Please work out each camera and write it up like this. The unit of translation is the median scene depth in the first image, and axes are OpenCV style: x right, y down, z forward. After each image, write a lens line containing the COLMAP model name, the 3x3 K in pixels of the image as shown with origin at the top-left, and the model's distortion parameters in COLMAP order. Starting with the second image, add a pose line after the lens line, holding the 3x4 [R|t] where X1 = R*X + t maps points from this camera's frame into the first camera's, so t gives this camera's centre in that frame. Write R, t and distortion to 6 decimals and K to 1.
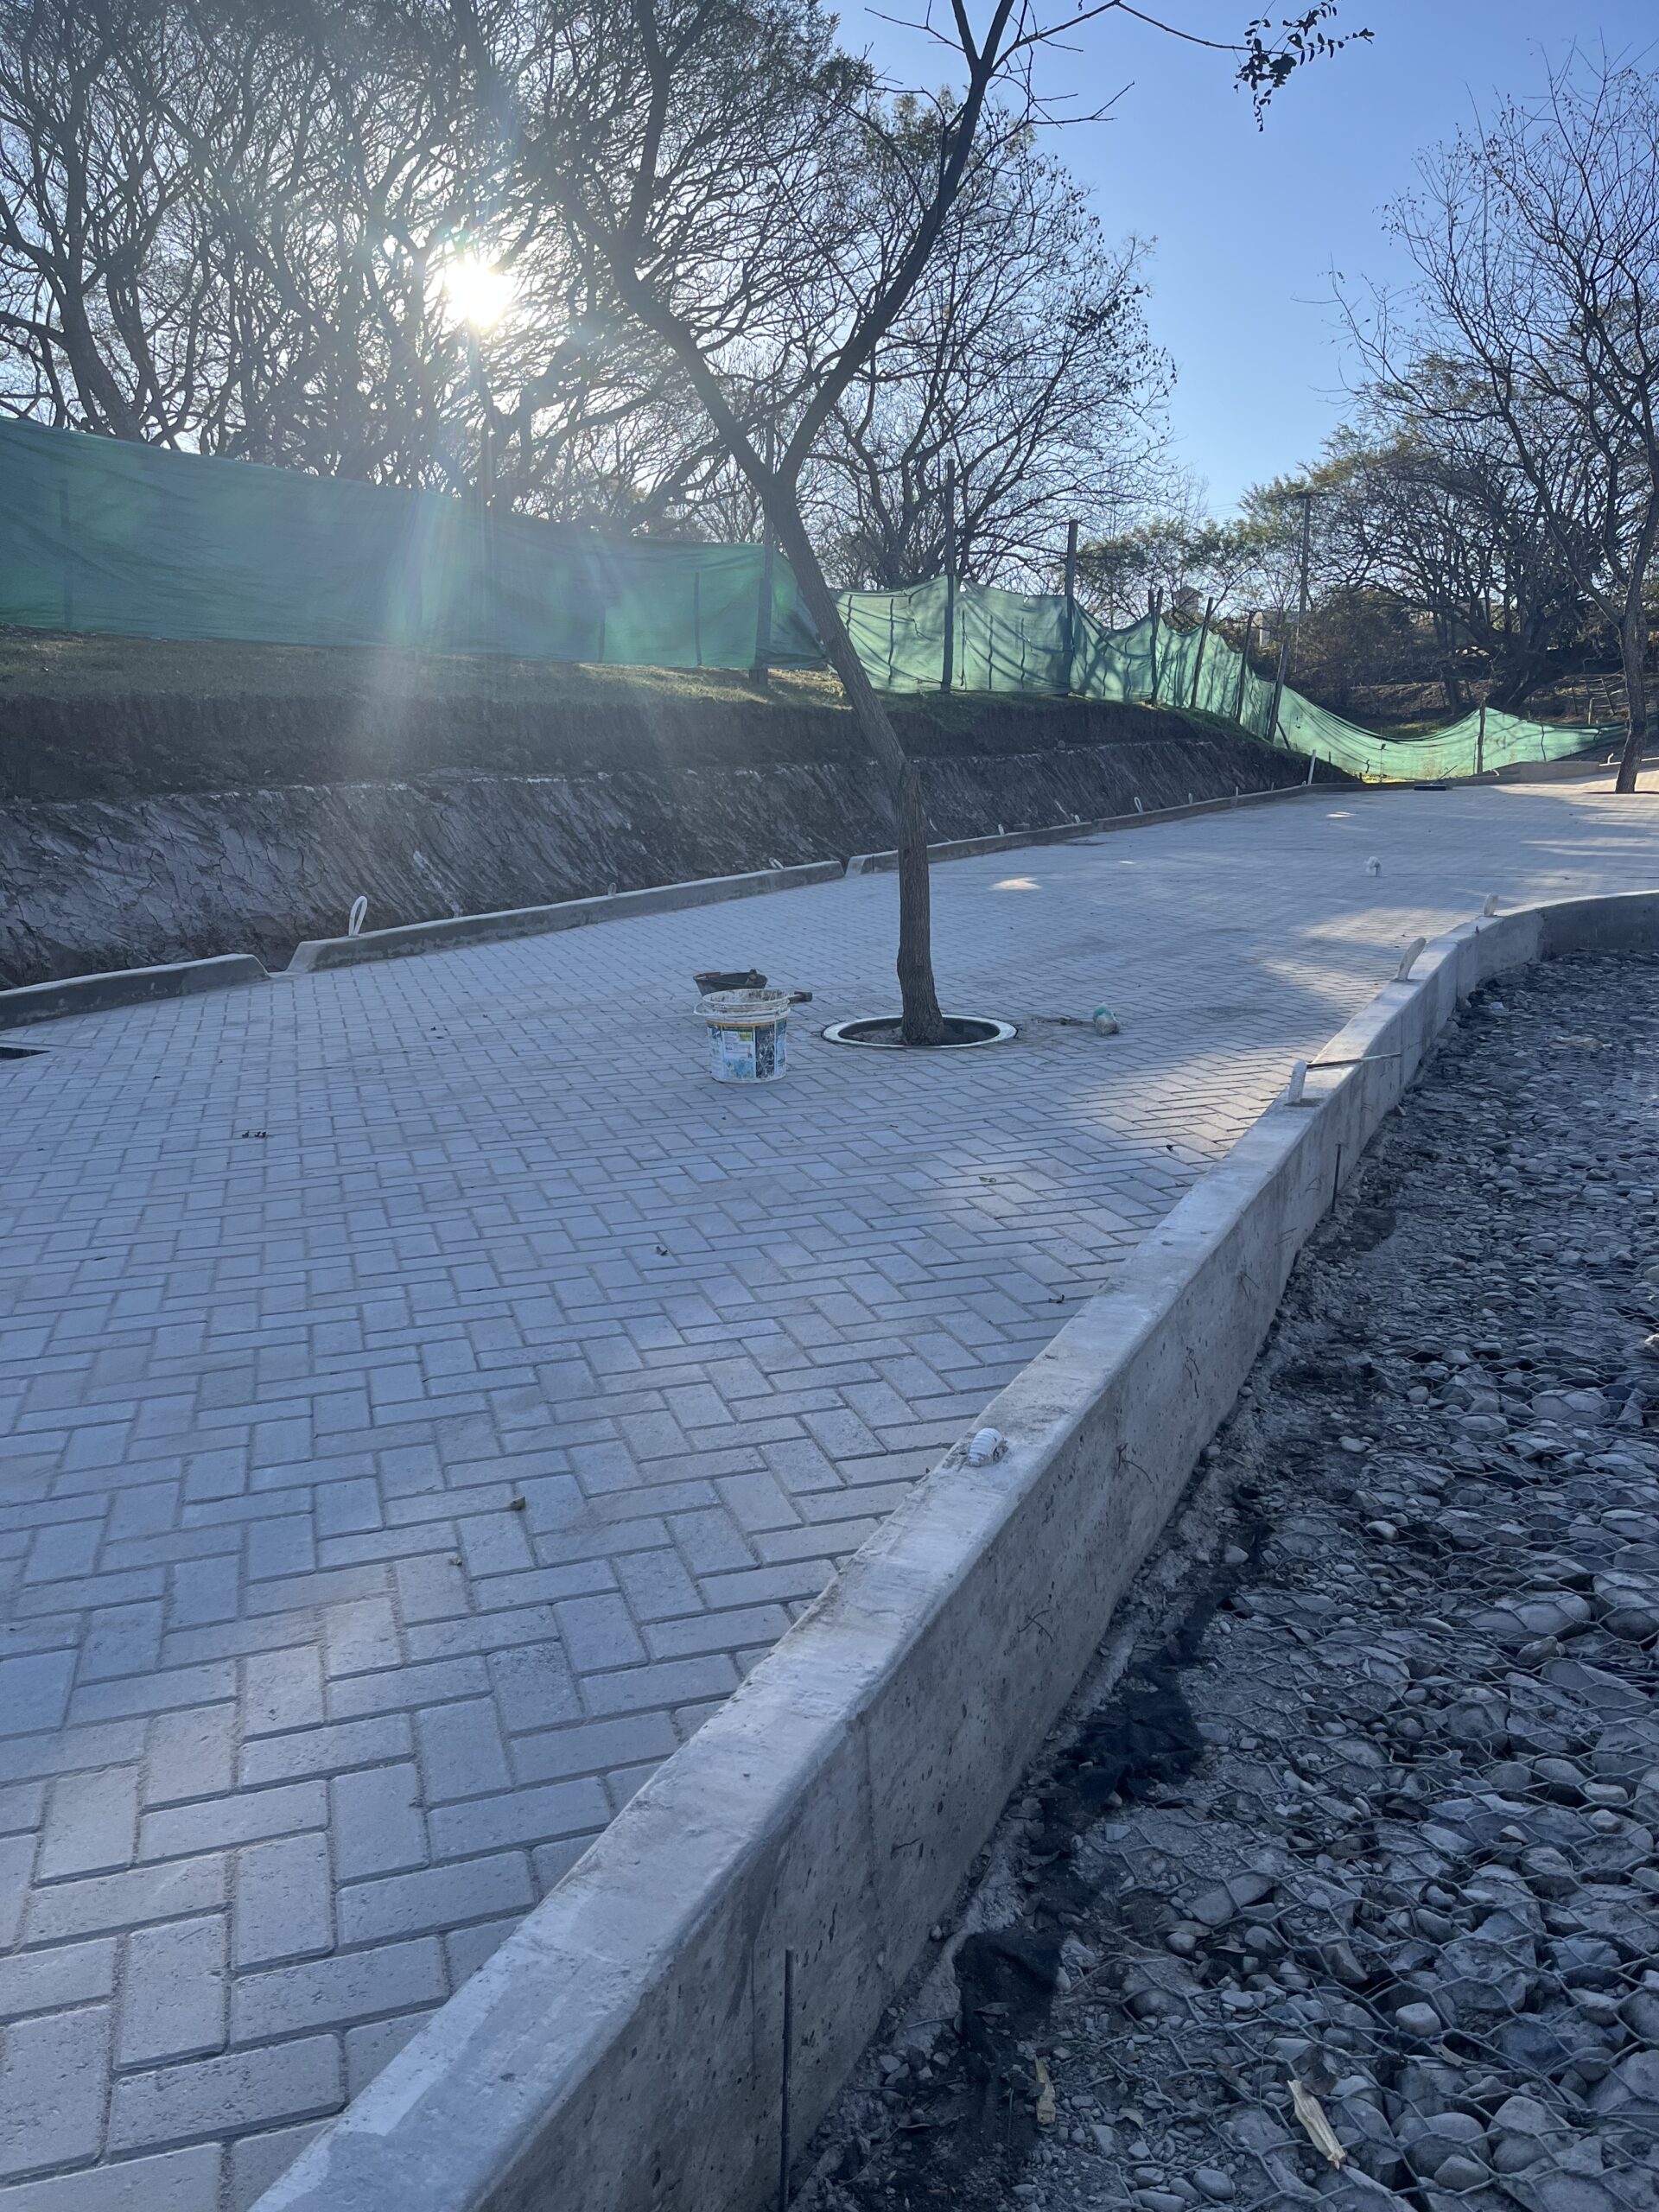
lens RADIAL K [[1654.5, 0, 823.6], [0, 1654.5, 1107.8], [0, 0, 1]] dist [0.063428, -0.088004]
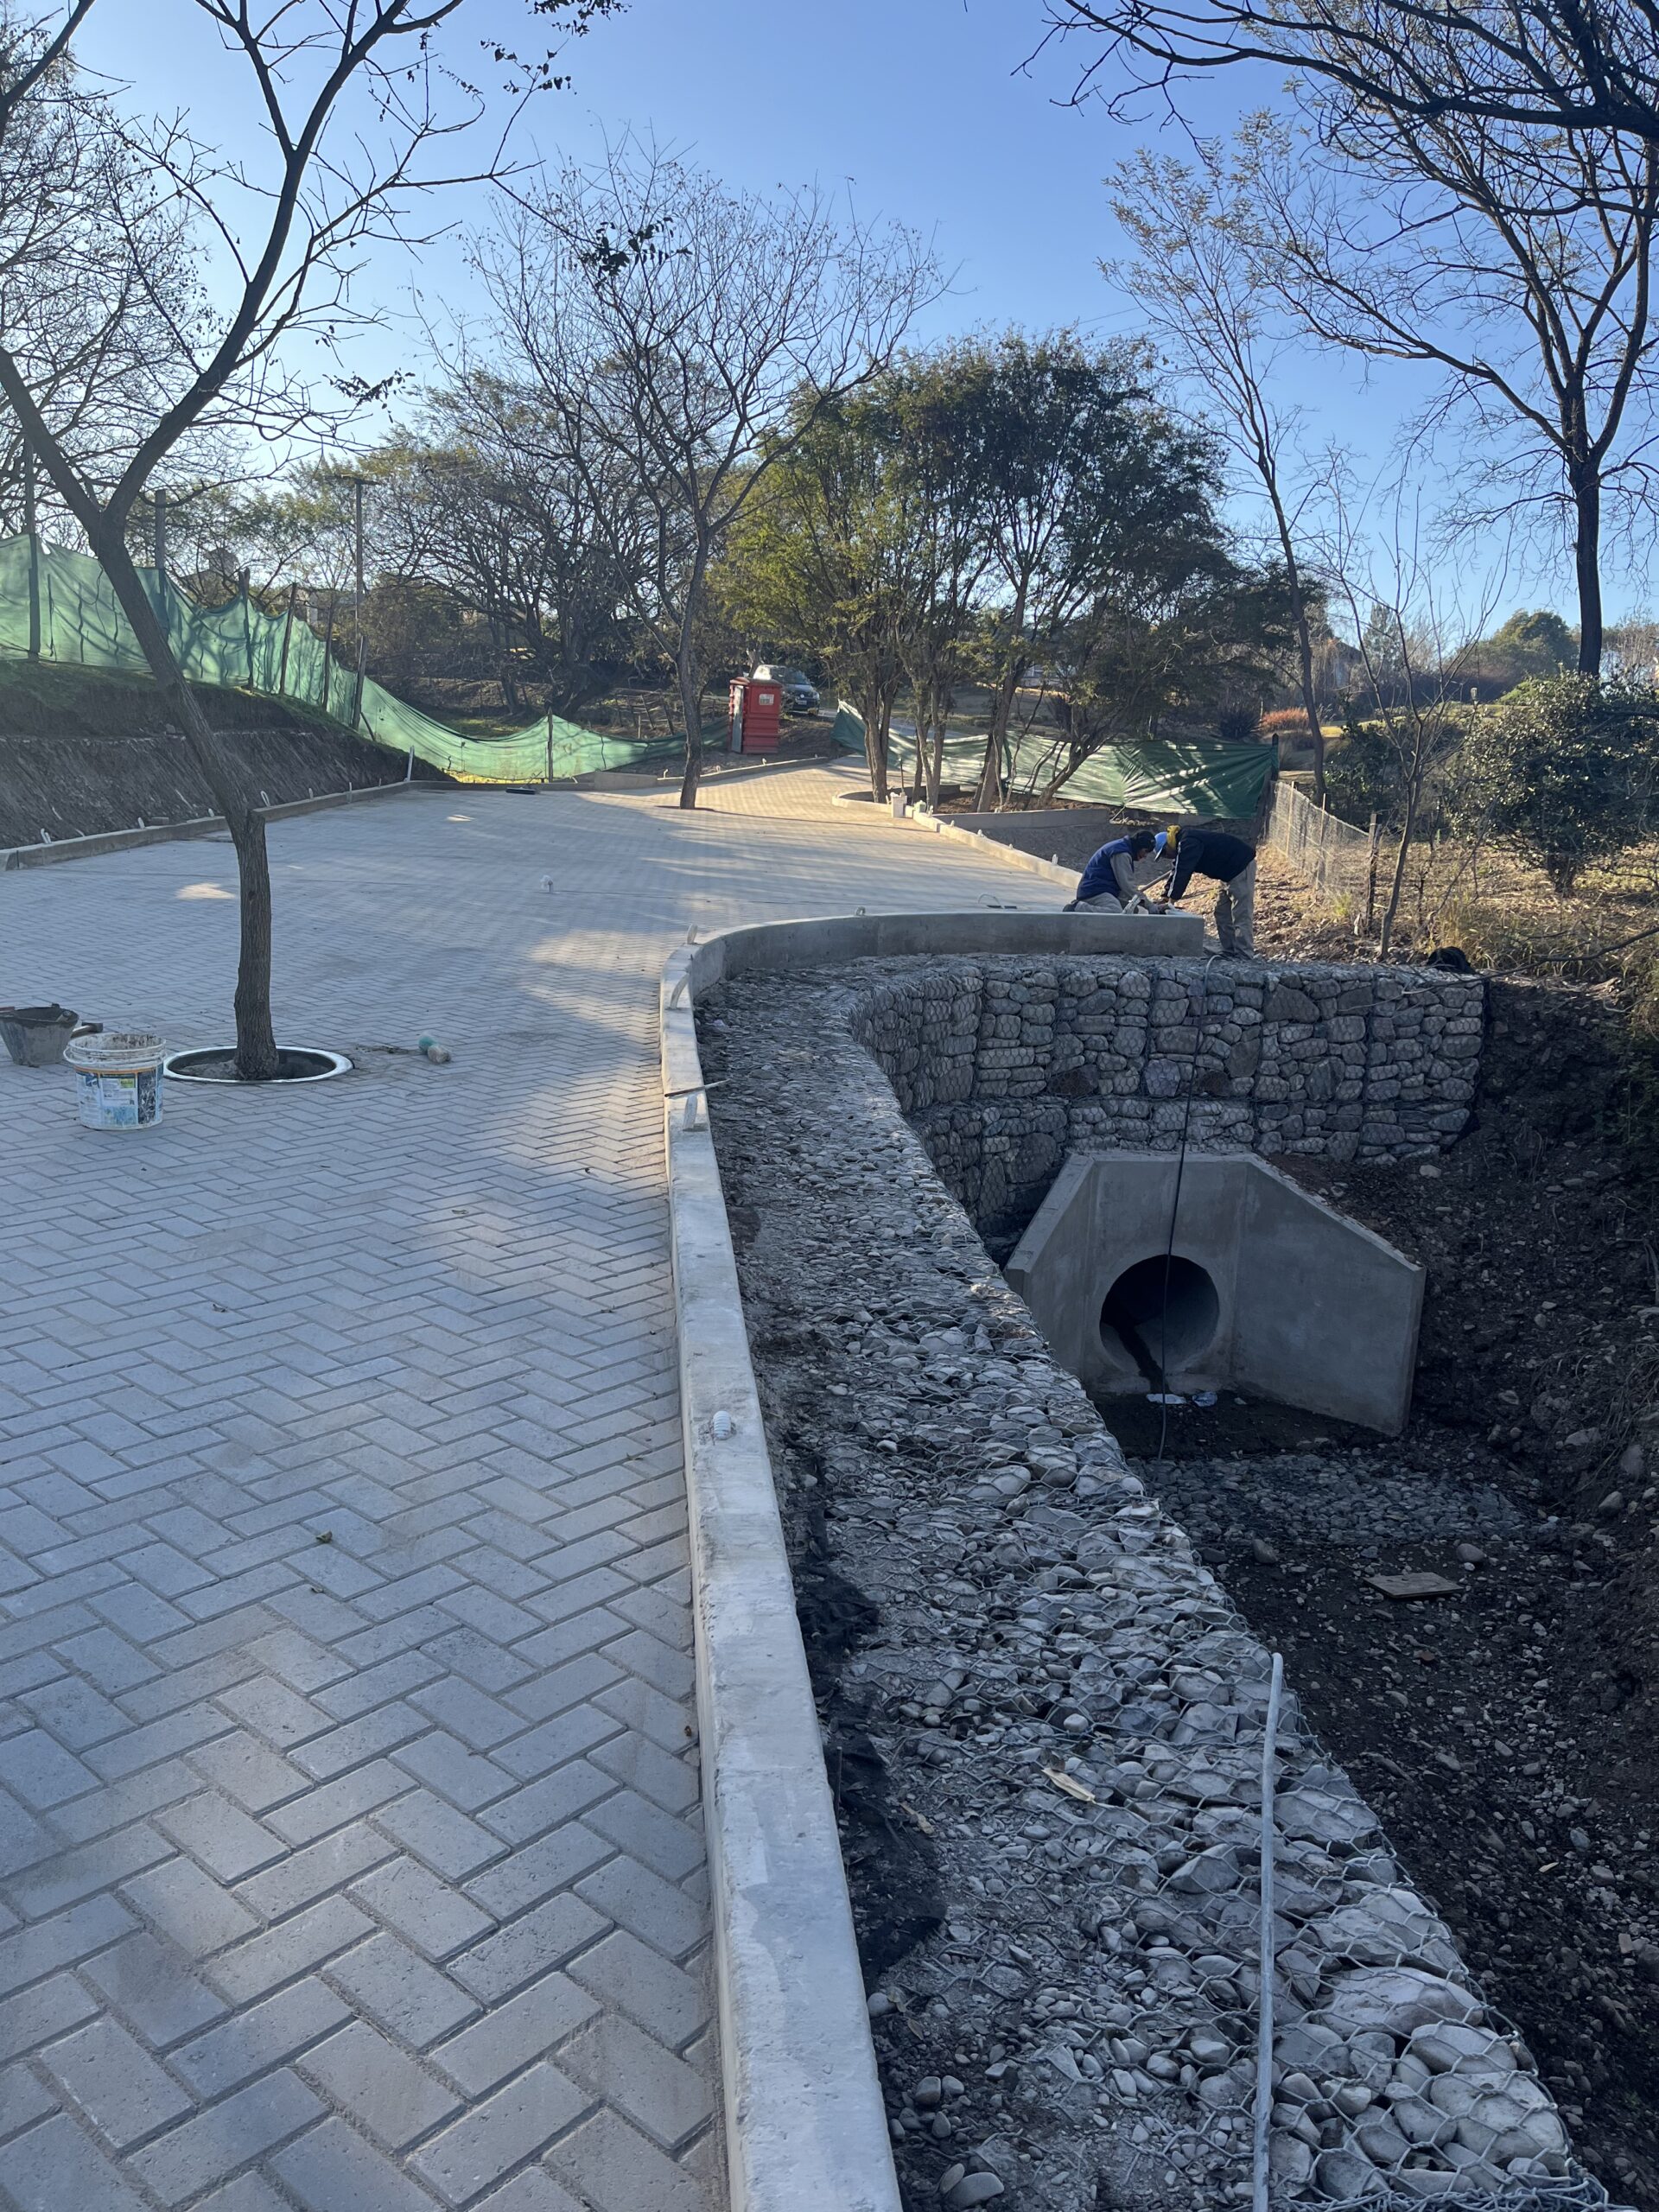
lens RADIAL K [[1654.5, 0, 835.6], [0, 1654.5, 1121.4], [0, 0, 1]] dist [0.063428, -0.088004]
pose [[0.846436, -0.053953, 0.529749, -0.417307], [0.042423, 0.998524, 0.033912, -0.068442], [-0.530797, -0.006231, 0.847476, -0.159087]]
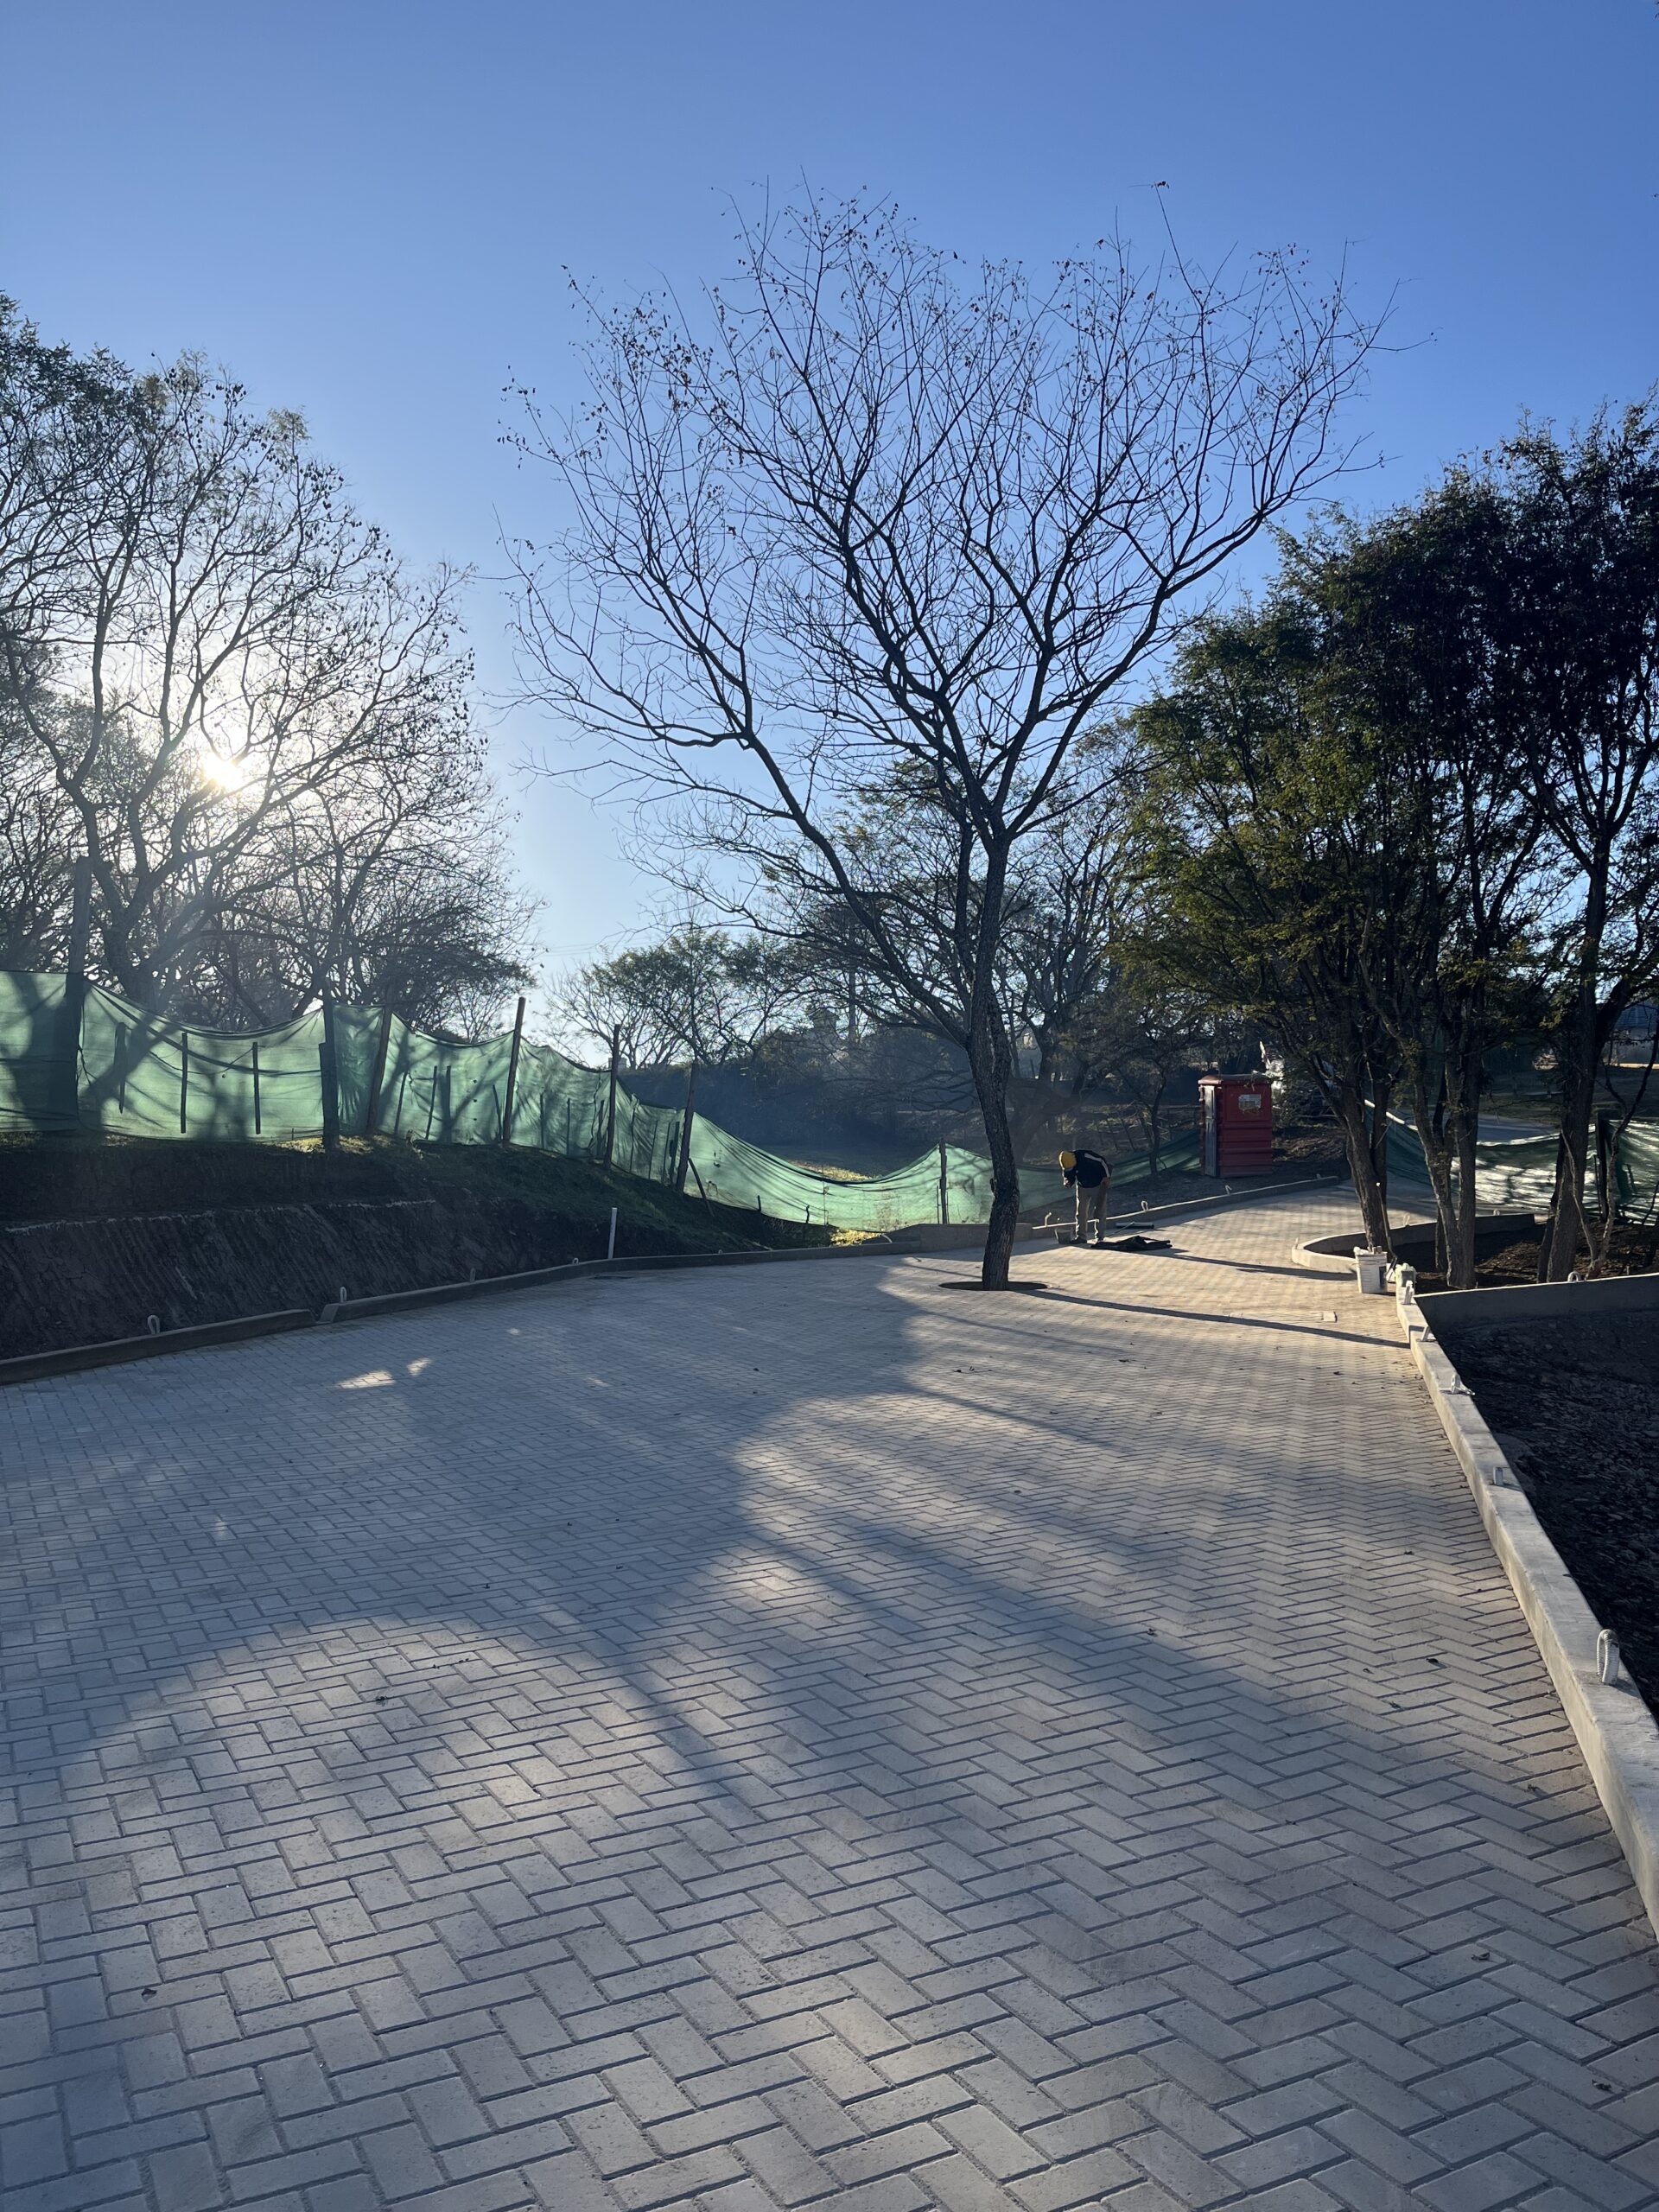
lens RADIAL K [[1654.5, 0, 819.6], [0, 1654.5, 1170.5], [0, 0, 1]] dist [0.063428, -0.088004]
pose [[0.984054, 0.004881, 0.177805, 2.420313], [0.031431, 0.979121, -0.200836, -0.845729], [-0.175073, 0.203222, 0.963354, 2.989244]]
